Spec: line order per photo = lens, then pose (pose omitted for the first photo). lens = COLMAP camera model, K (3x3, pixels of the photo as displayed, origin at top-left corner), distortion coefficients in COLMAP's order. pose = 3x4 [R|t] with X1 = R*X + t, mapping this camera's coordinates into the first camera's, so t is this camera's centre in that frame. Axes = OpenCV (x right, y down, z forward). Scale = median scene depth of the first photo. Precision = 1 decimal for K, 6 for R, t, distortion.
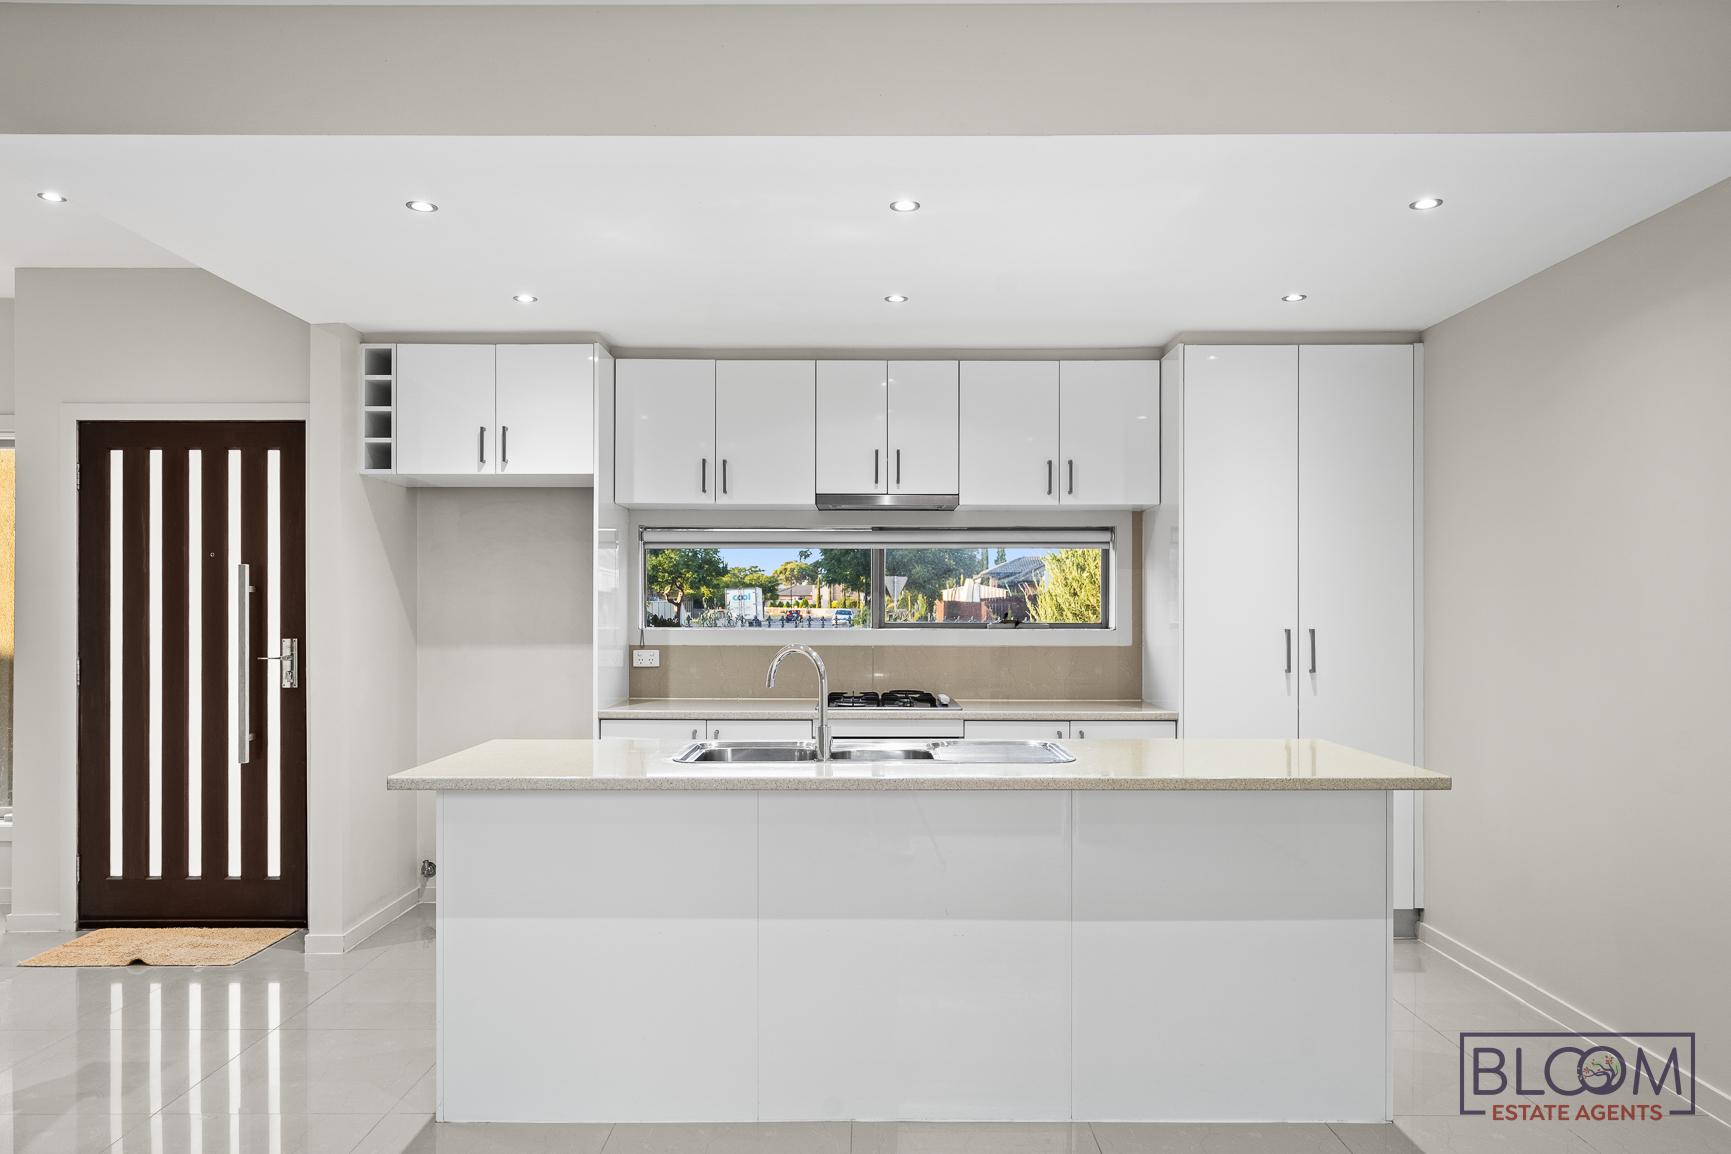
lens RADIAL K [[1199.4, 0, 862.4], [0, 1199.4, 614.5], [0, 0, 1]] dist [0.005263, 0.001754]
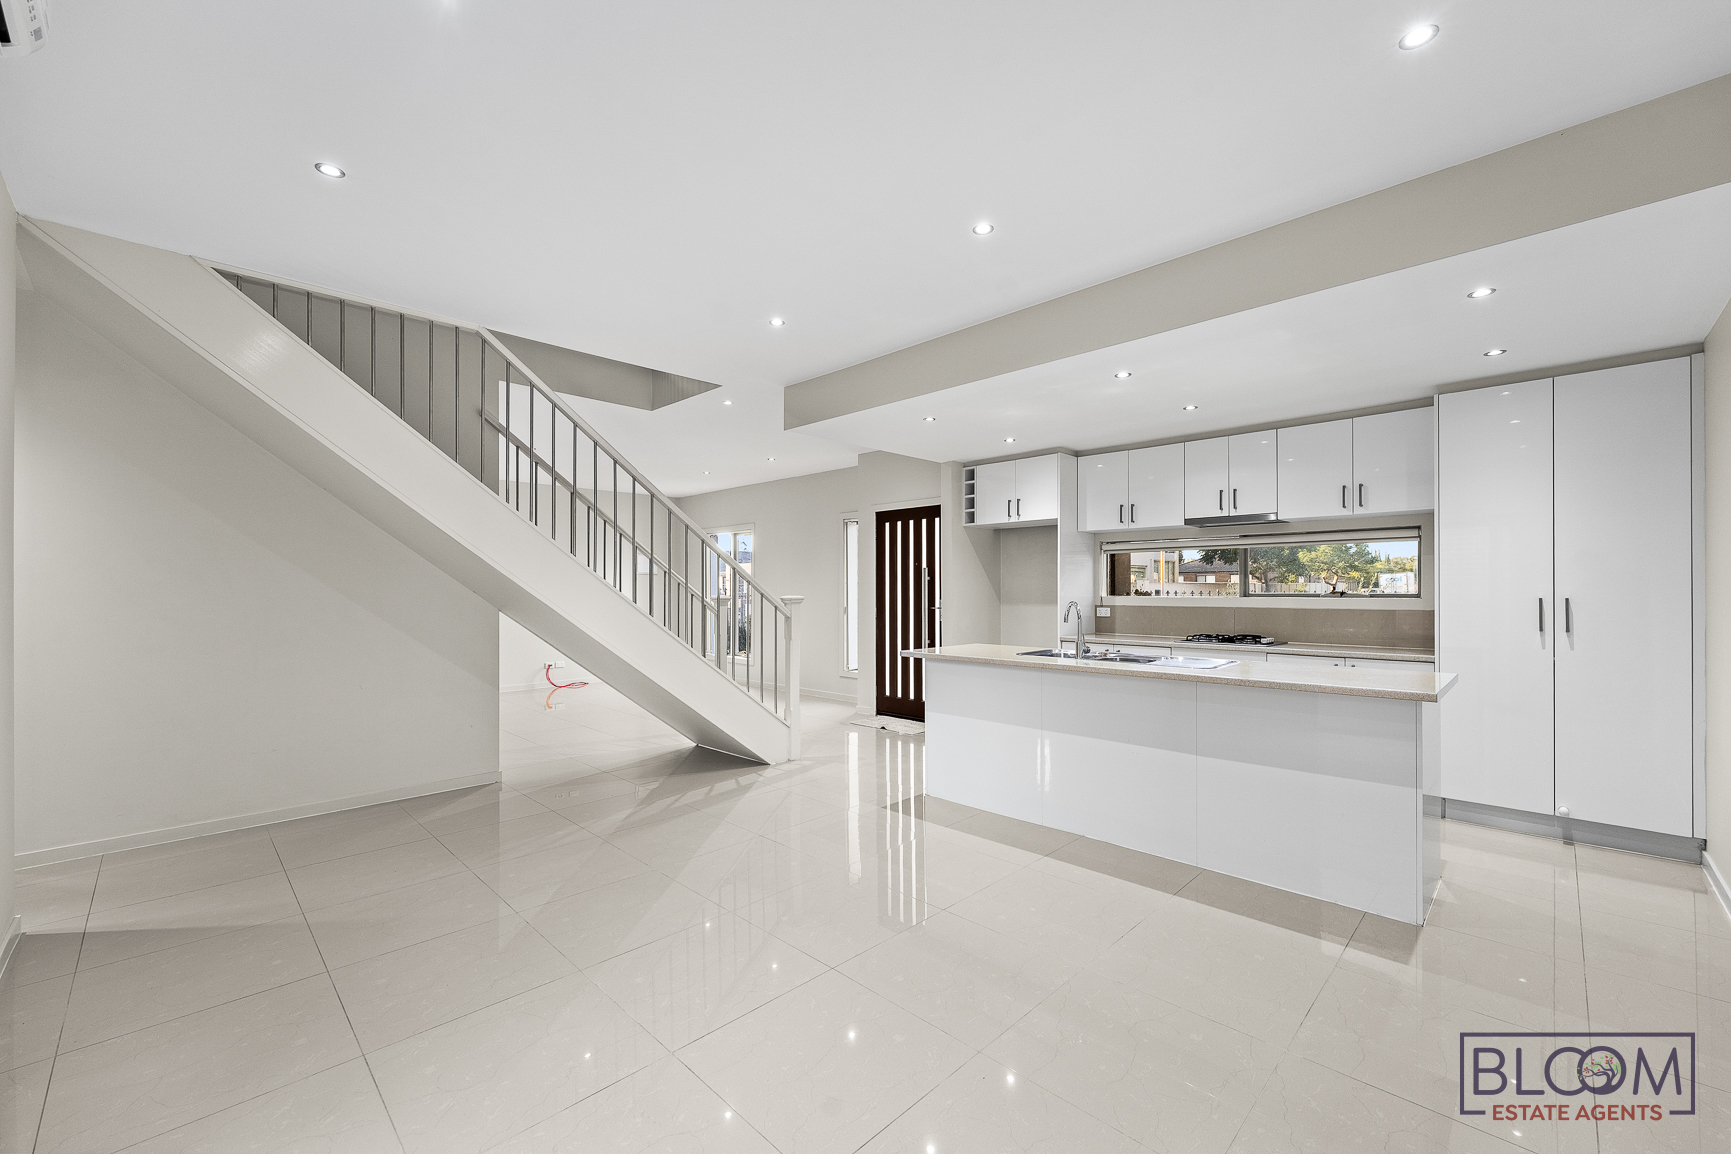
lens RADIAL K [[690.7, 0, 861.3], [0, 690.7, 588.9], [0, 0, 1]] dist [0.001409, 0.000127]
pose [[0.714179, -0.003618, -0.699954, 0.330427], [0.000304, 0.999988, -0.004859, 0.005660], [0.699963, 0.003258, 0.714172, -0.046565]]
